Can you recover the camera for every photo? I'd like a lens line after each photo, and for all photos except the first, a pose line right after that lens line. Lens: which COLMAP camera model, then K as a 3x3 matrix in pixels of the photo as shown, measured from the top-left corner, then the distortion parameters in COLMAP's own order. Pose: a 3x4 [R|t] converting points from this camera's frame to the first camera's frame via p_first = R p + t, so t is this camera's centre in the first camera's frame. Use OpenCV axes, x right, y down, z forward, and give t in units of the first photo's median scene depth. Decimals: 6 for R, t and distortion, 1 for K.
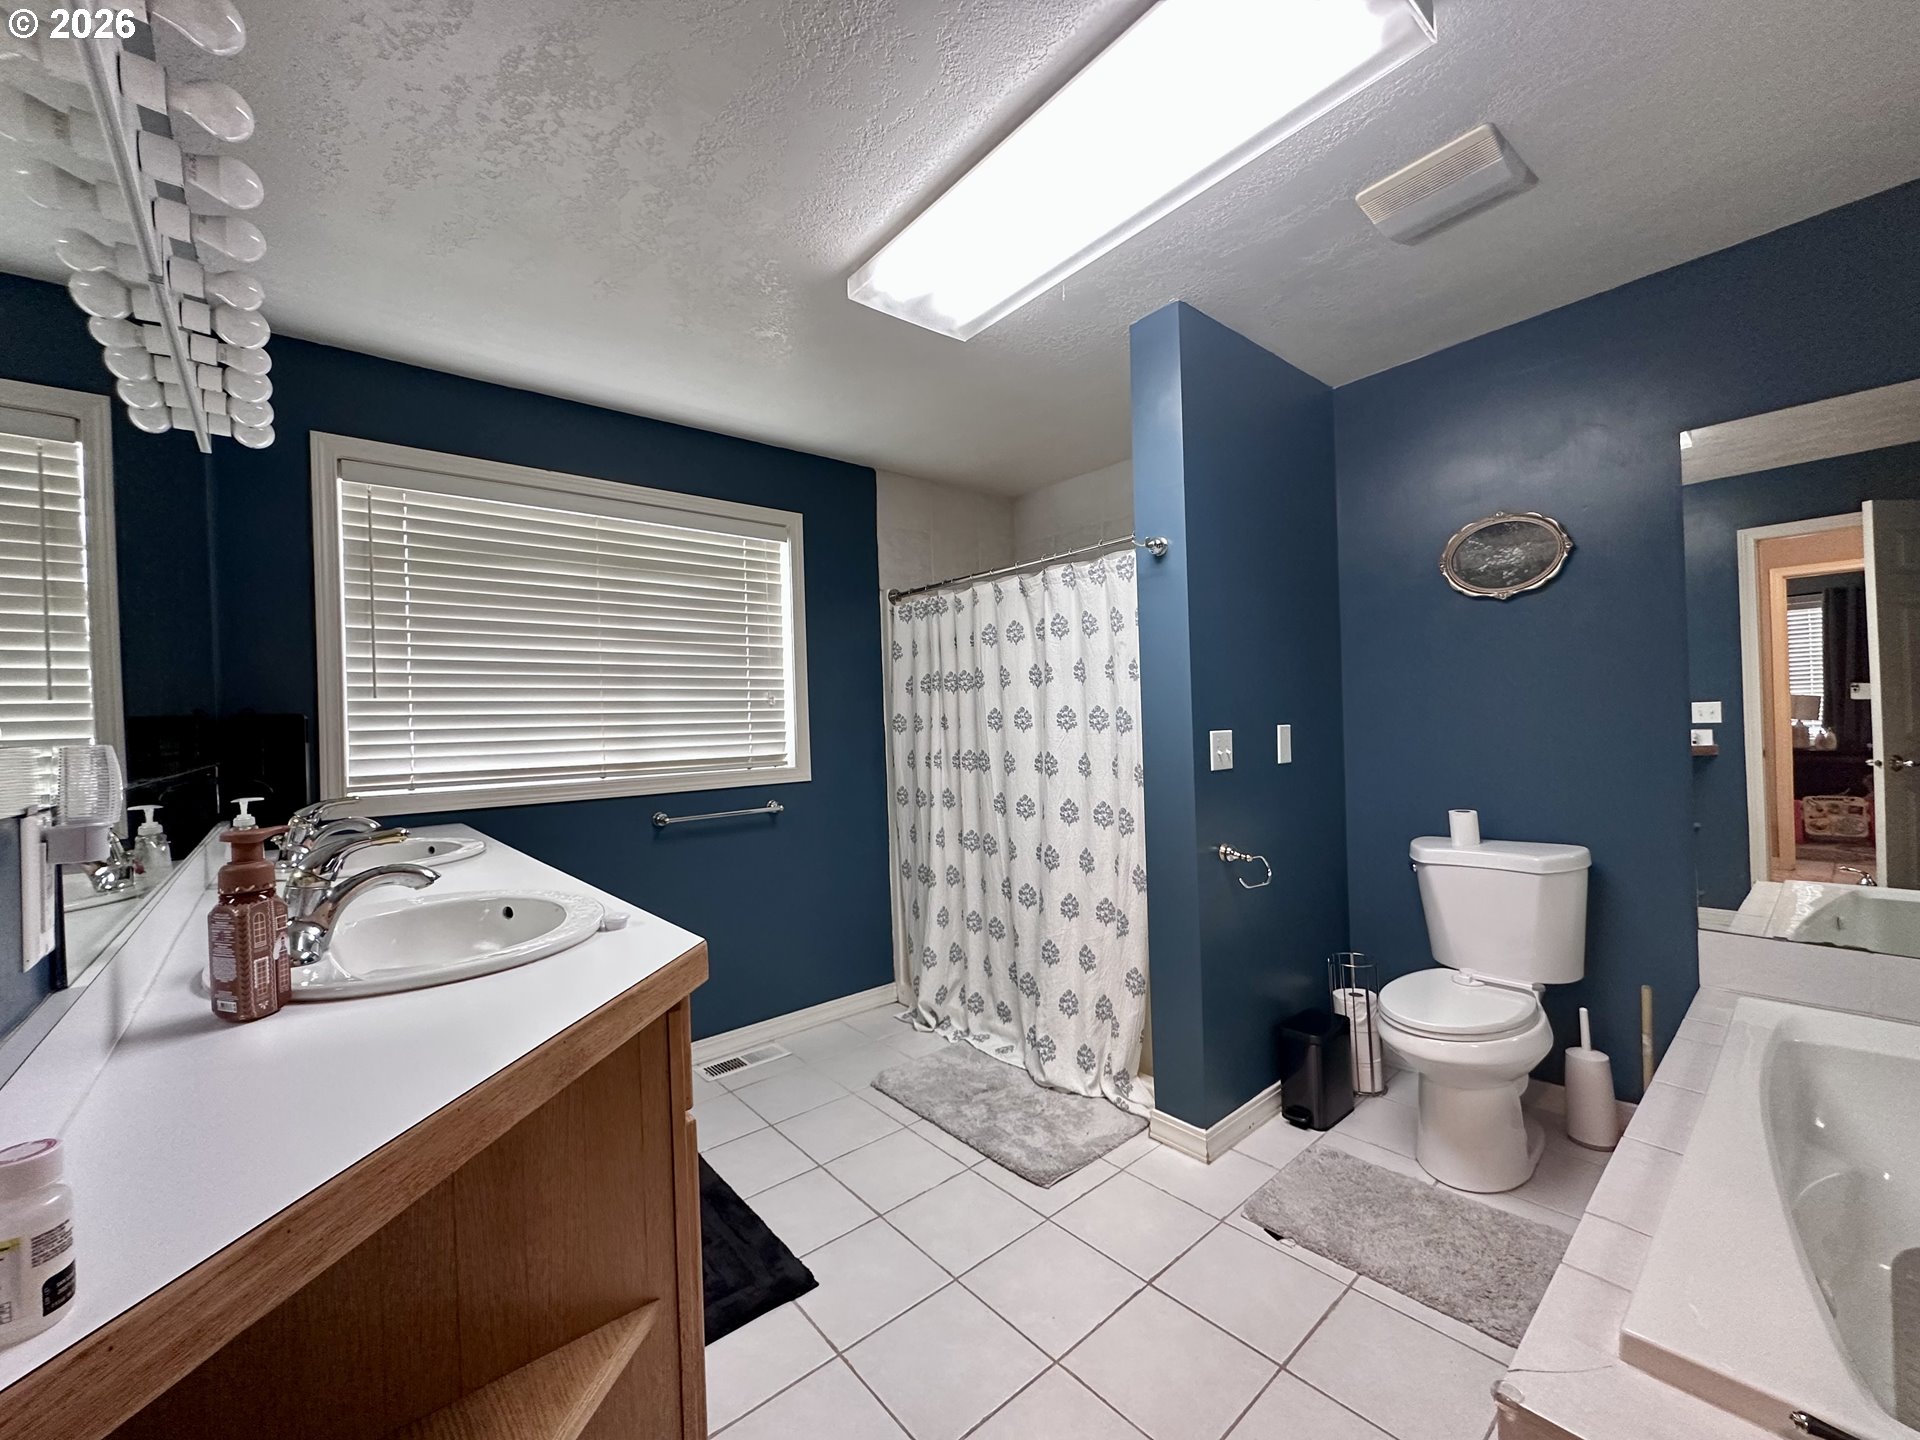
lens RADIAL K [[765.4, 0, 959.7], [0, 765.4, 720.3], [0, 0, 1]] dist [-0.002750, 0.000484]
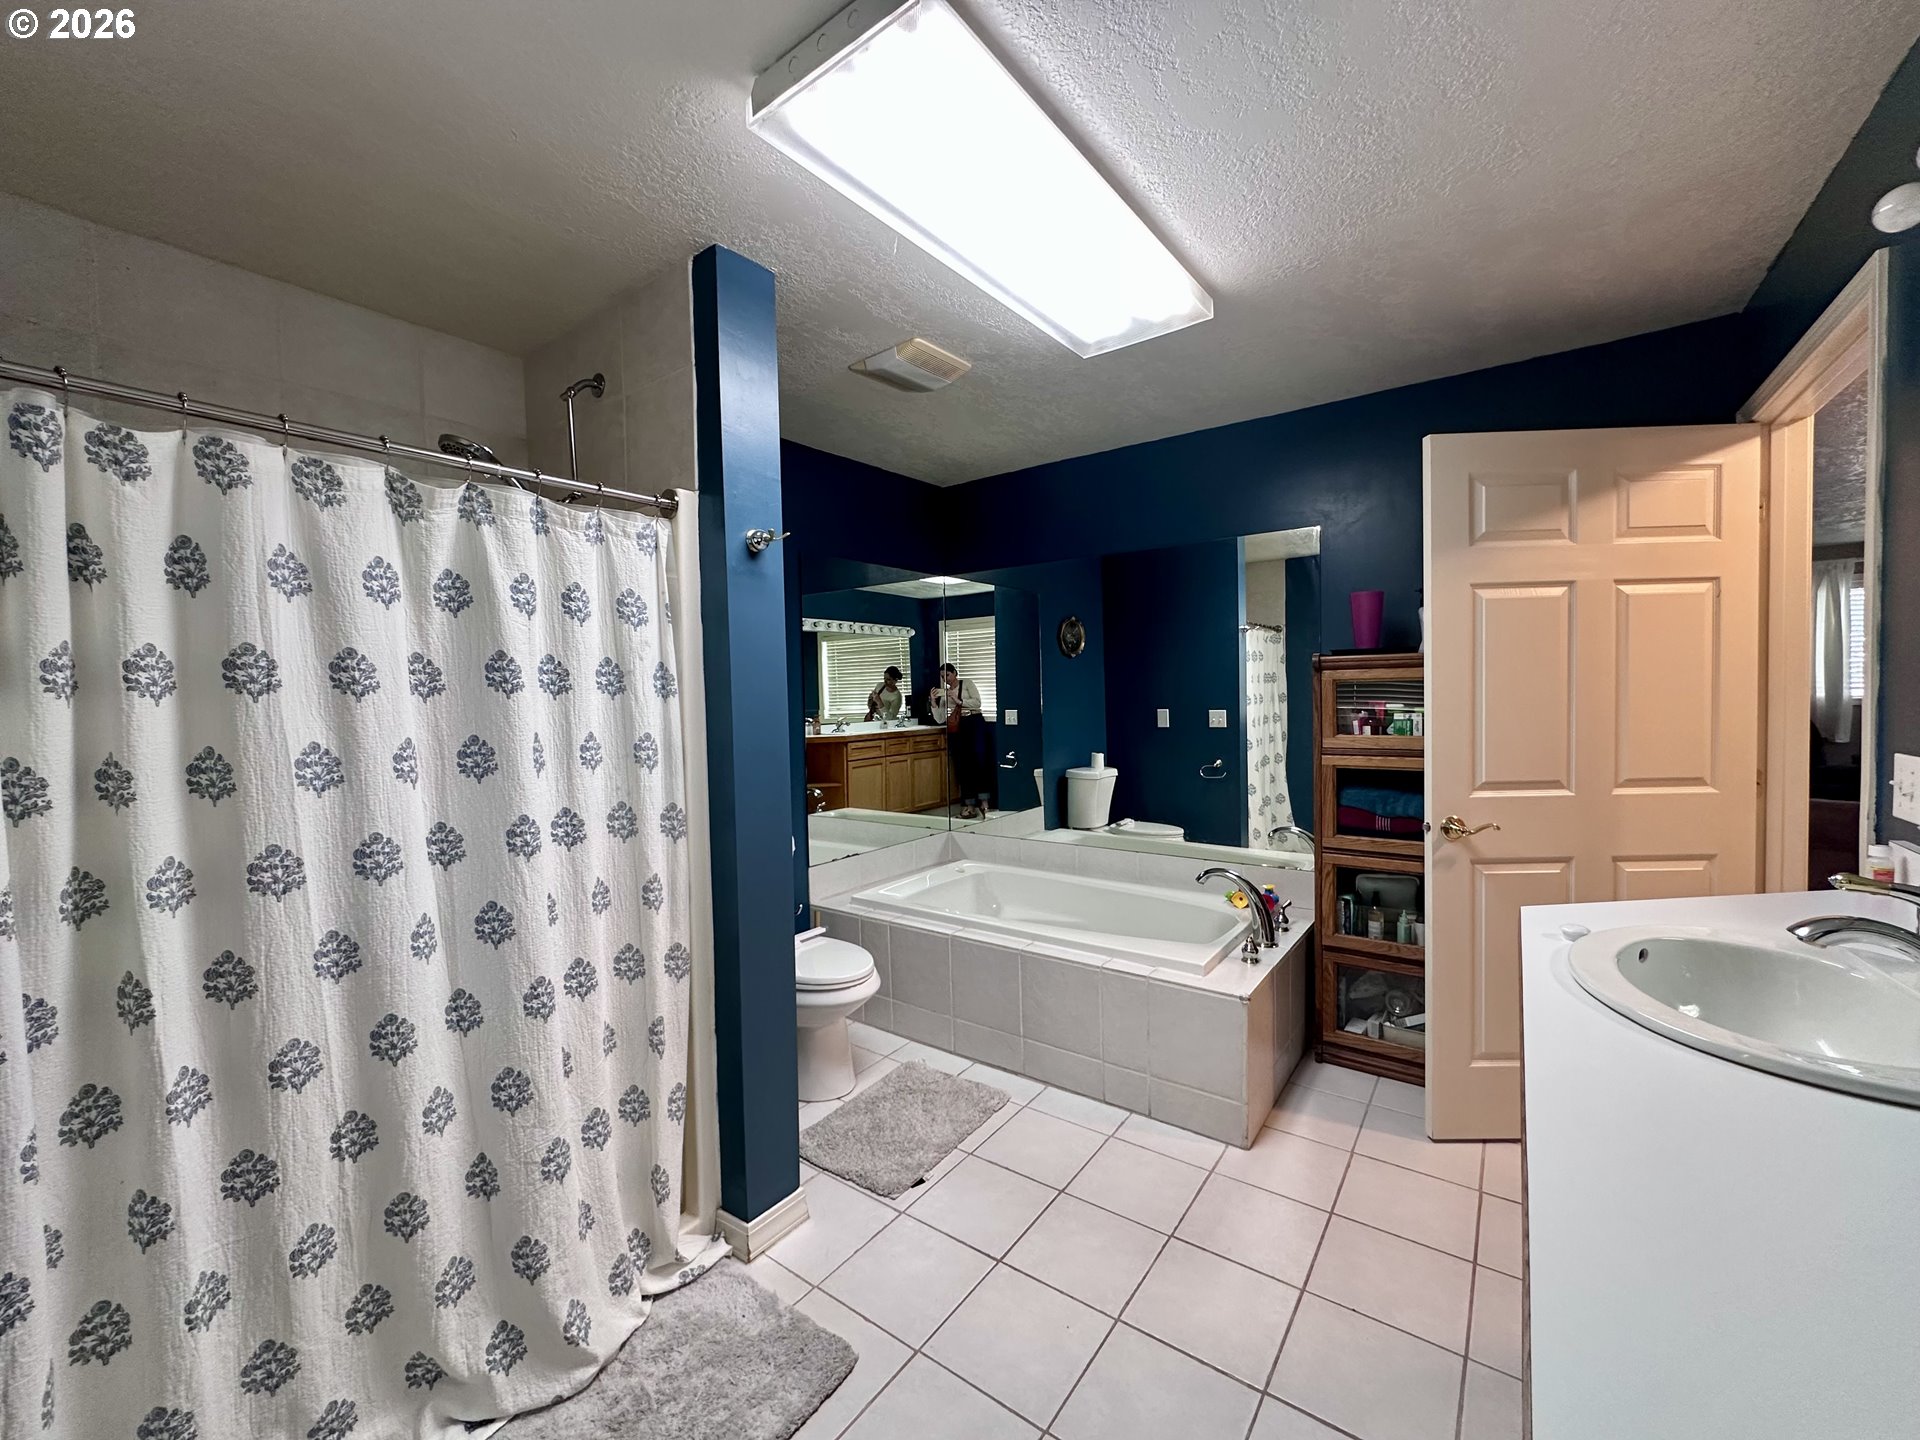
lens RADIAL K [[765.4, 0, 959.7], [0, 765.4, 720.3], [0, 0, 1]] dist [-0.002750, 0.000484]
pose [[-0.229863, -0.001556, 0.973222, -0.546503], [0.017208, 0.999836, 0.005663, -0.029233], [-0.973071, 0.018048, -0.229798, 0.882324]]
